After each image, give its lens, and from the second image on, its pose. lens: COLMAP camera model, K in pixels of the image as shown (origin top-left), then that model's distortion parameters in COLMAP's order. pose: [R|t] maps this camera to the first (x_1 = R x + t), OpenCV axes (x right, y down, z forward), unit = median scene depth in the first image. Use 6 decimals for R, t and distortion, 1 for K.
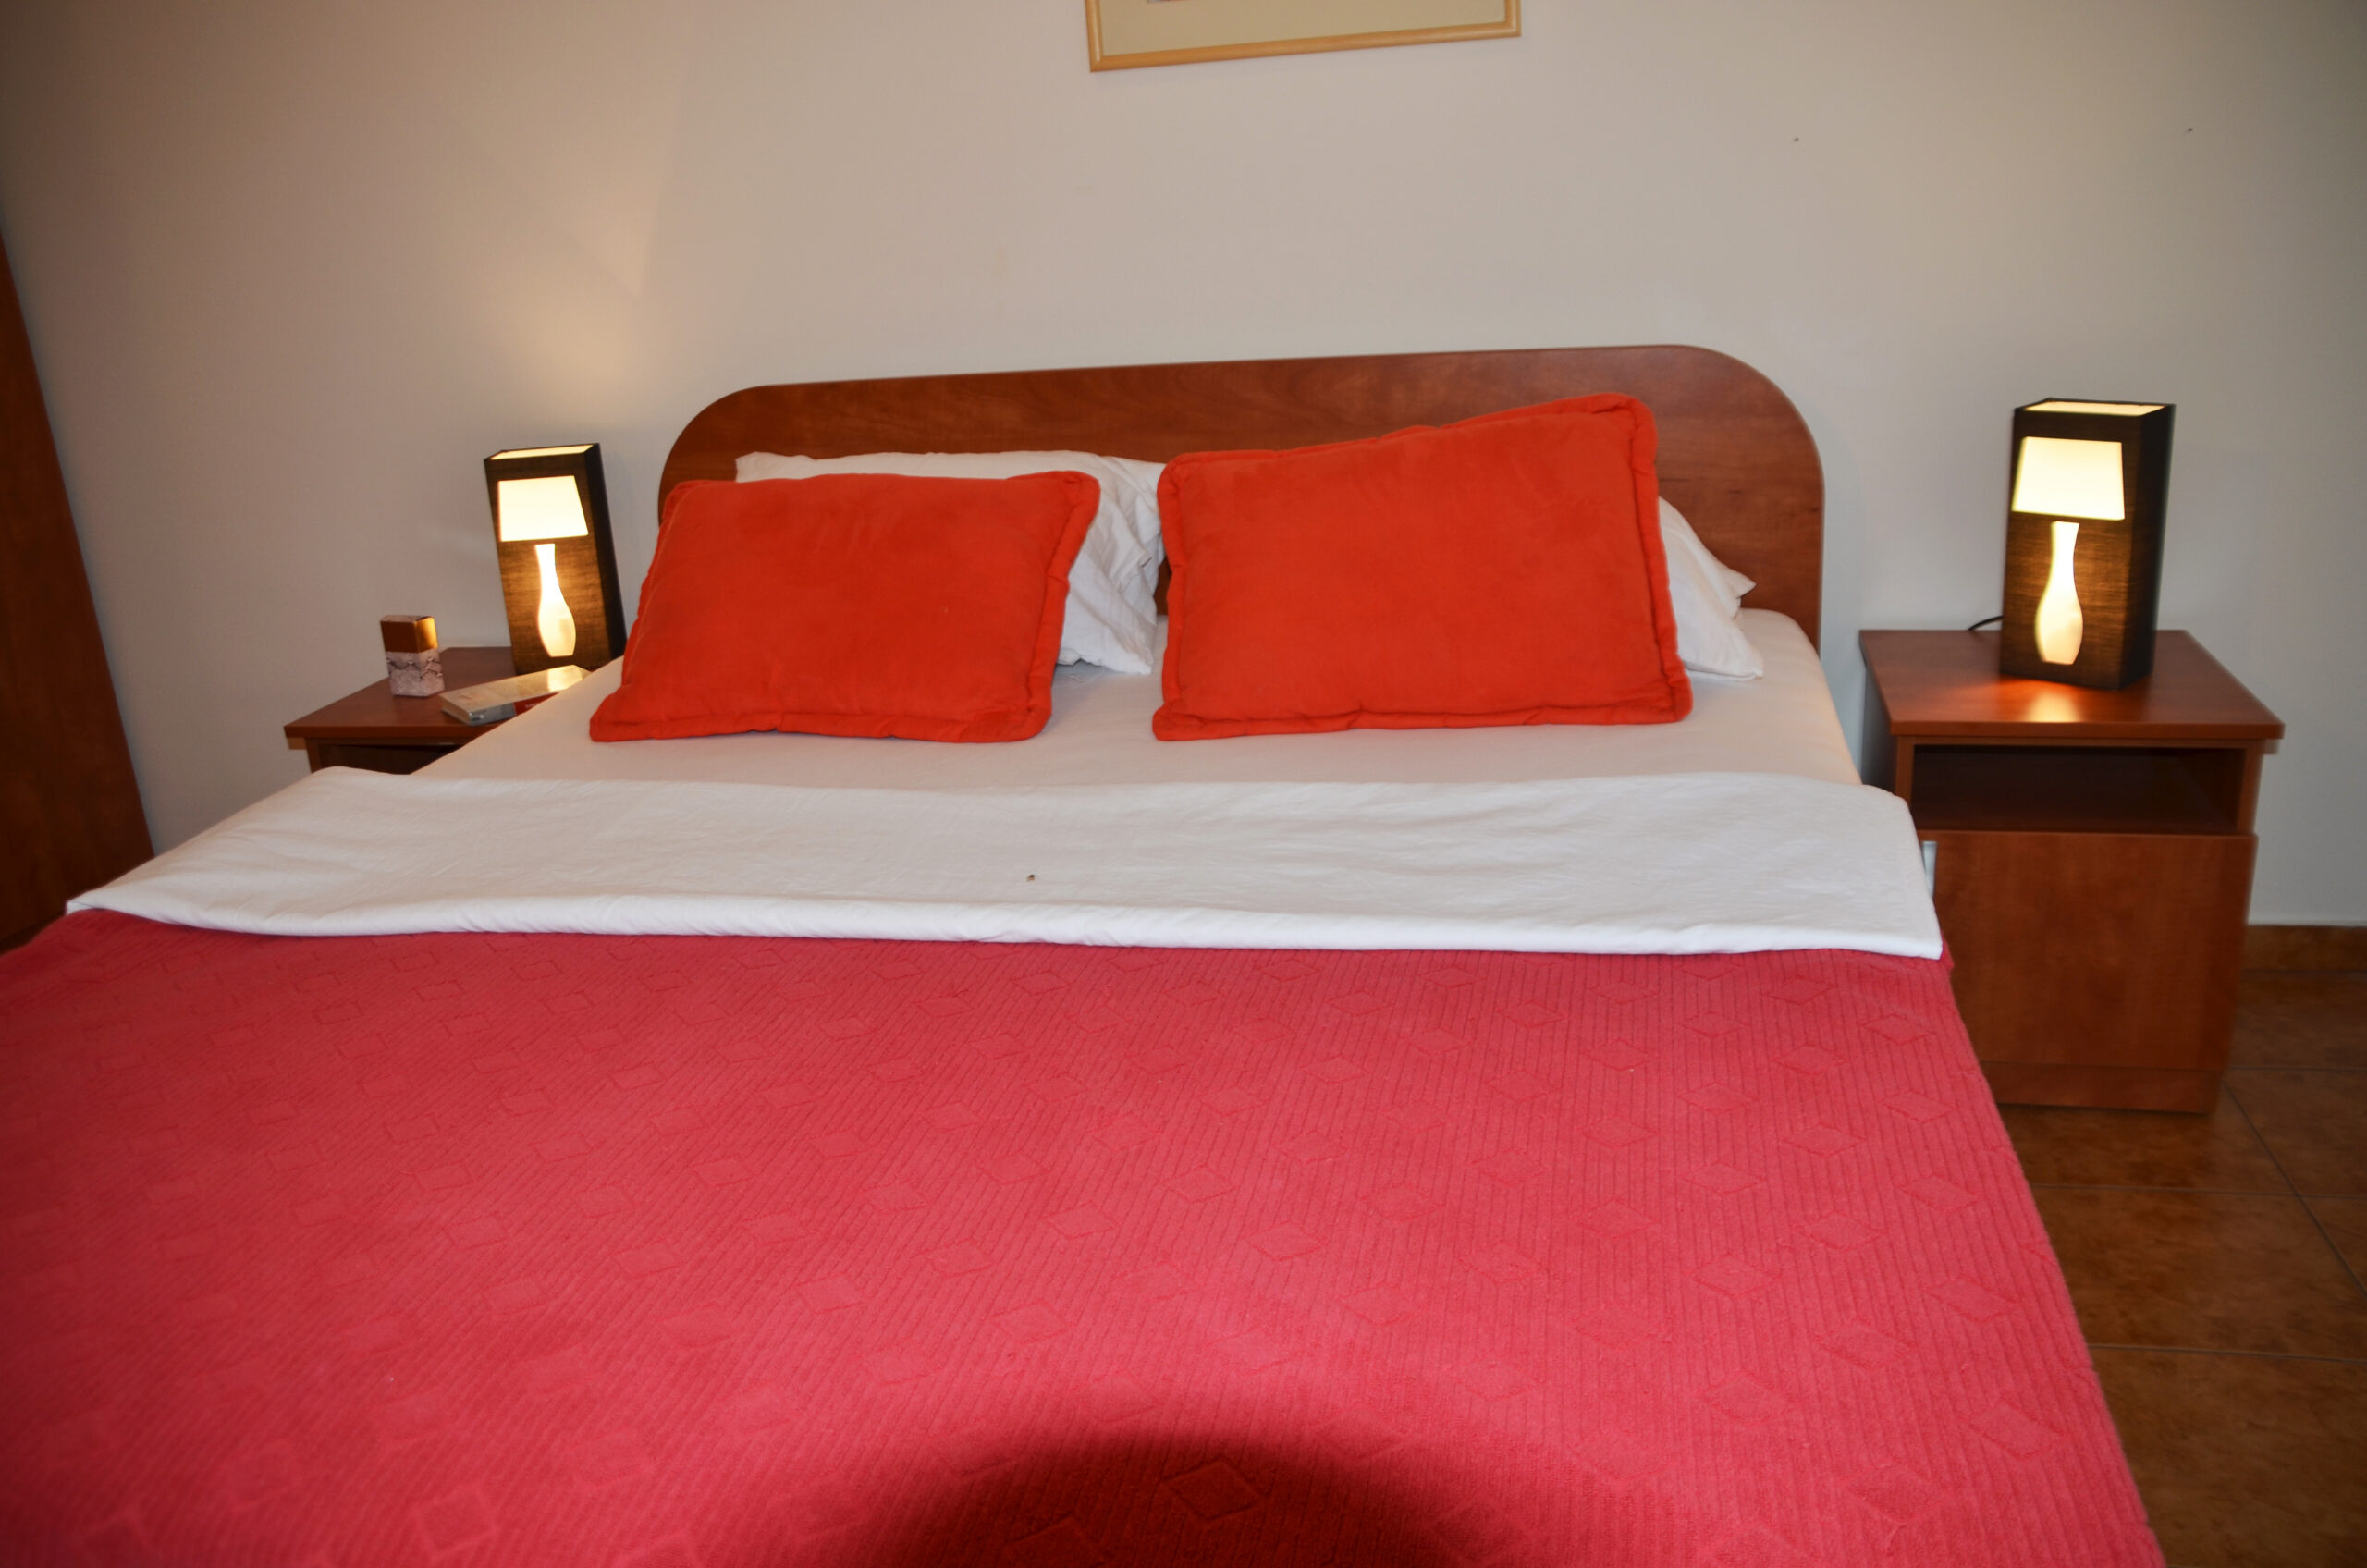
lens RADIAL K [[1919.8, 0, 1169.1], [0, 1919.8, 795.1], [0, 0, 1]] dist [-0.162542, 0.168639]
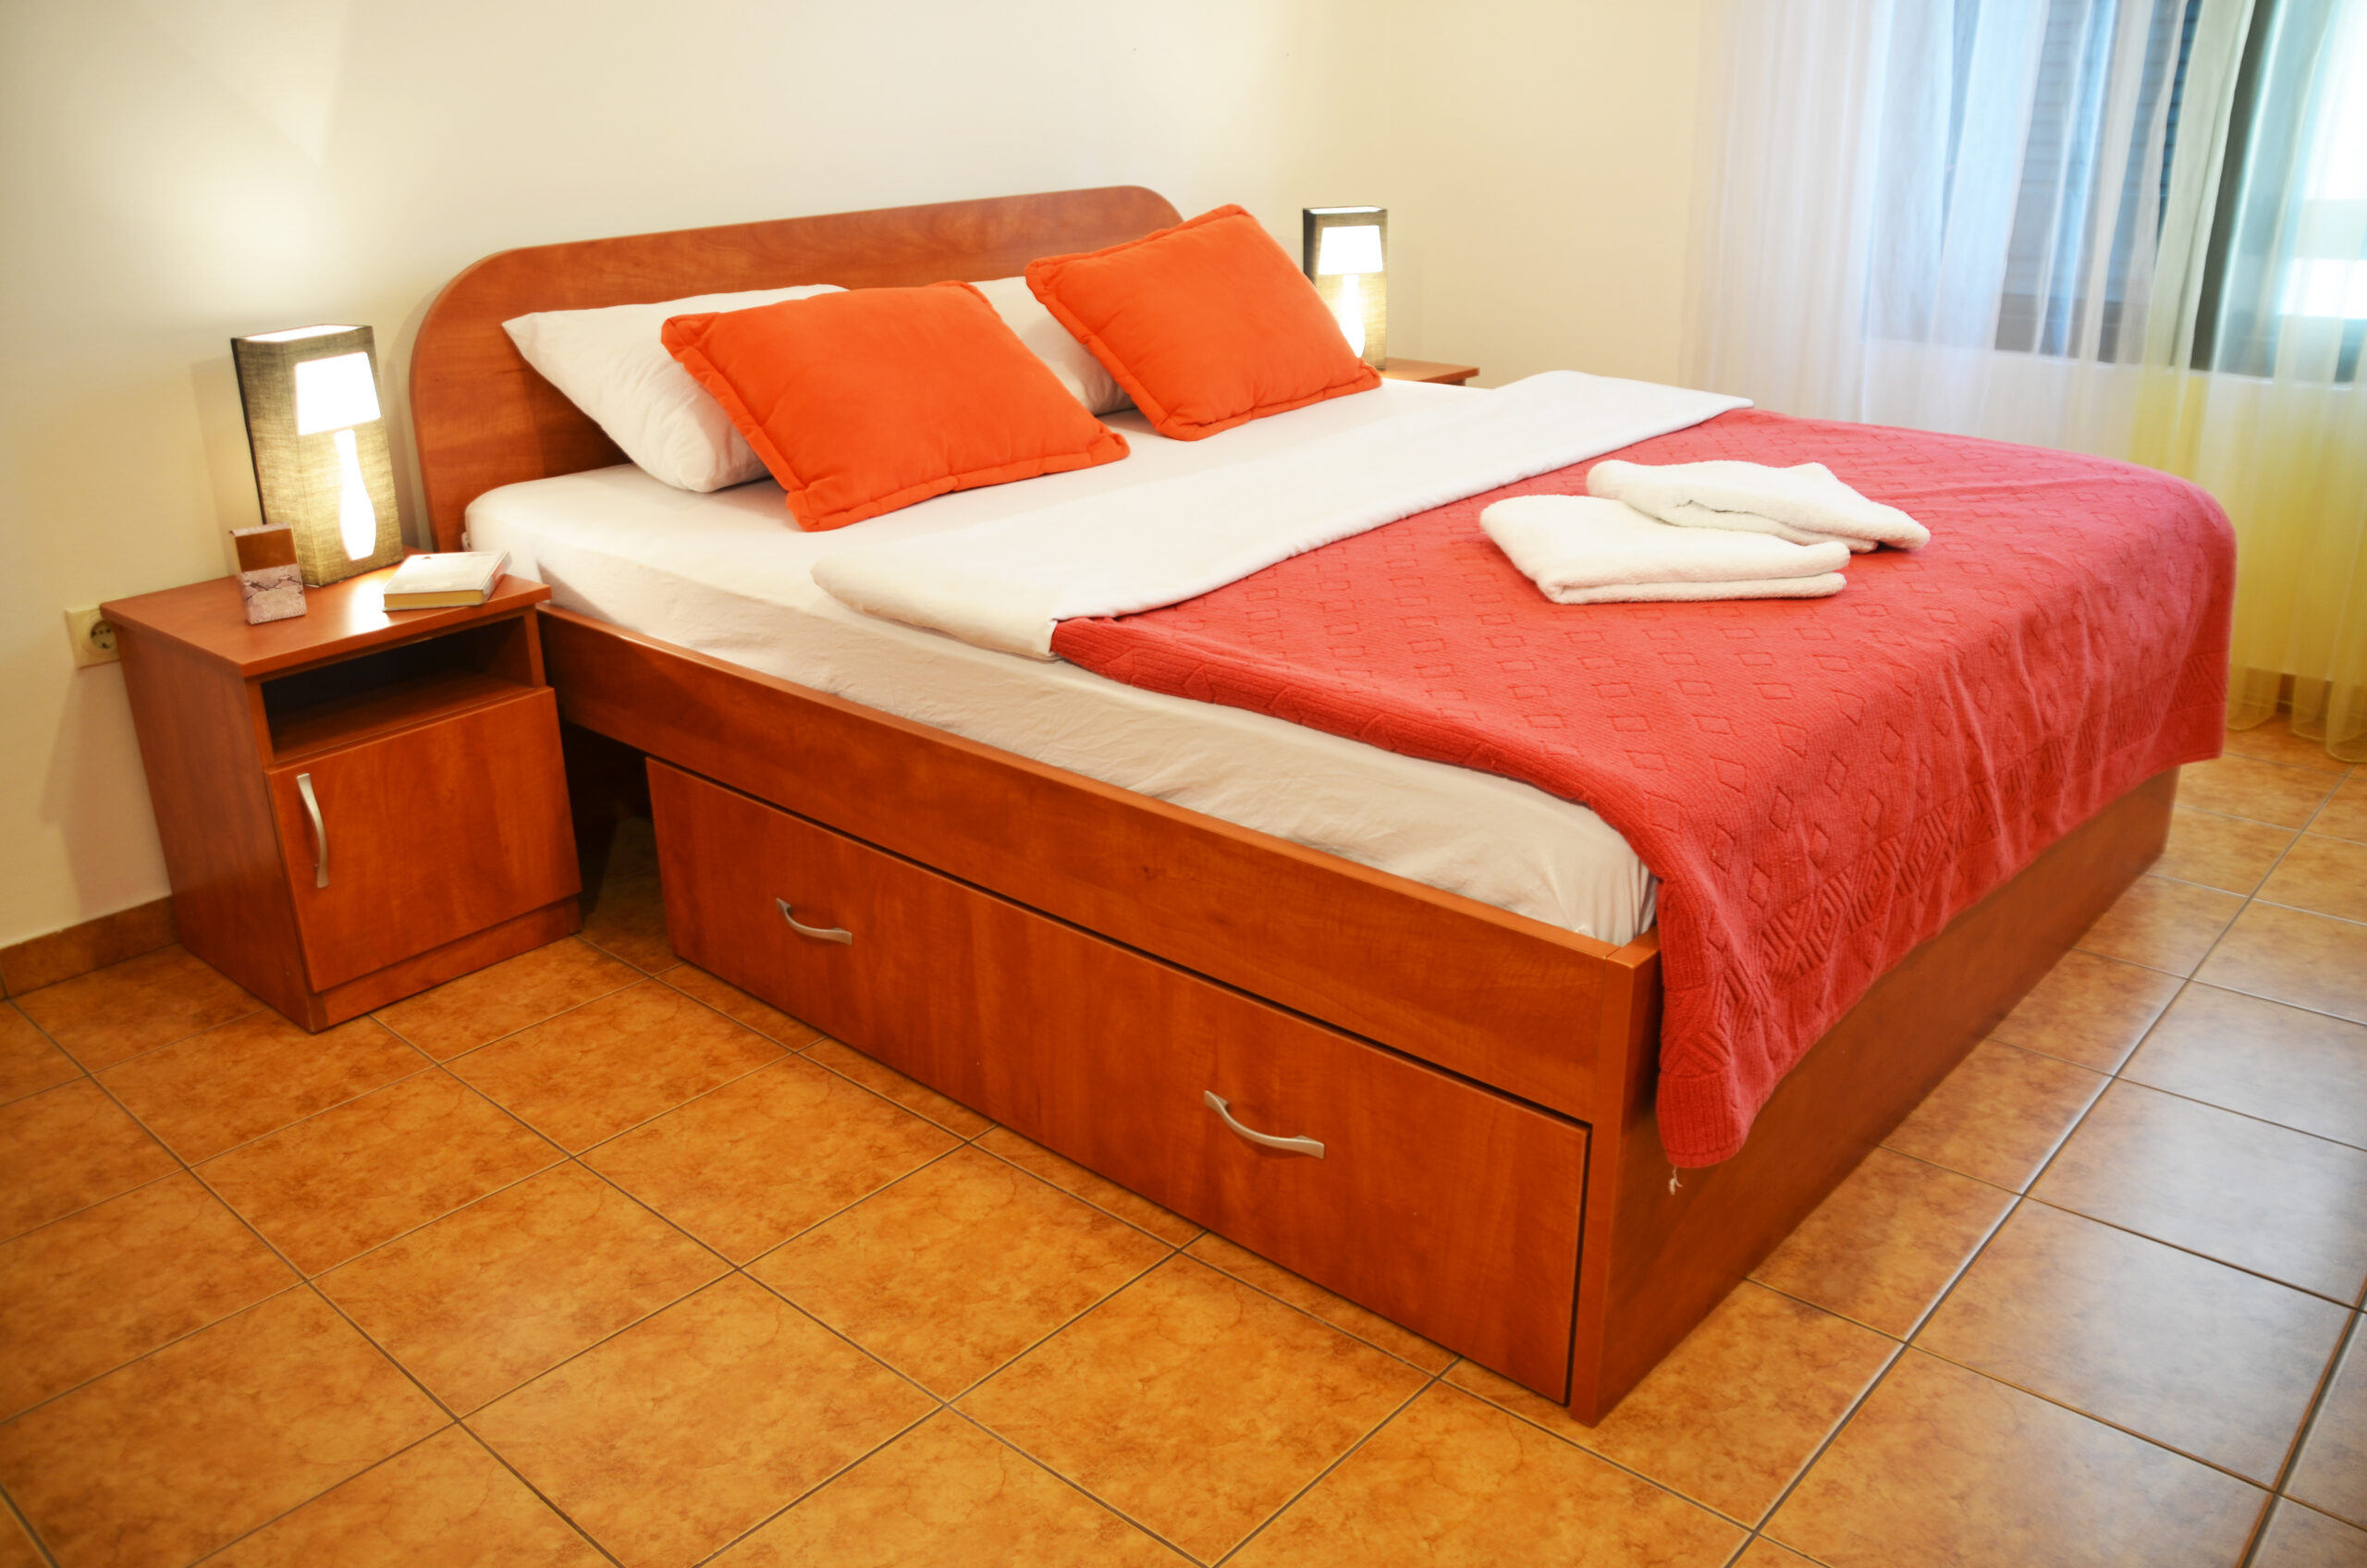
lens RADIAL K [[1919.8, 0, 1169.1], [0, 1919.8, 795.1], [0, 0, 1]] dist [-0.162542, 0.168639]
pose [[0.479891, -0.268813, 0.835131, -0.942132], [0.259101, 0.952869, 0.157824, -0.003923], [-0.838195, 0.140645, 0.526923, 0.212541]]
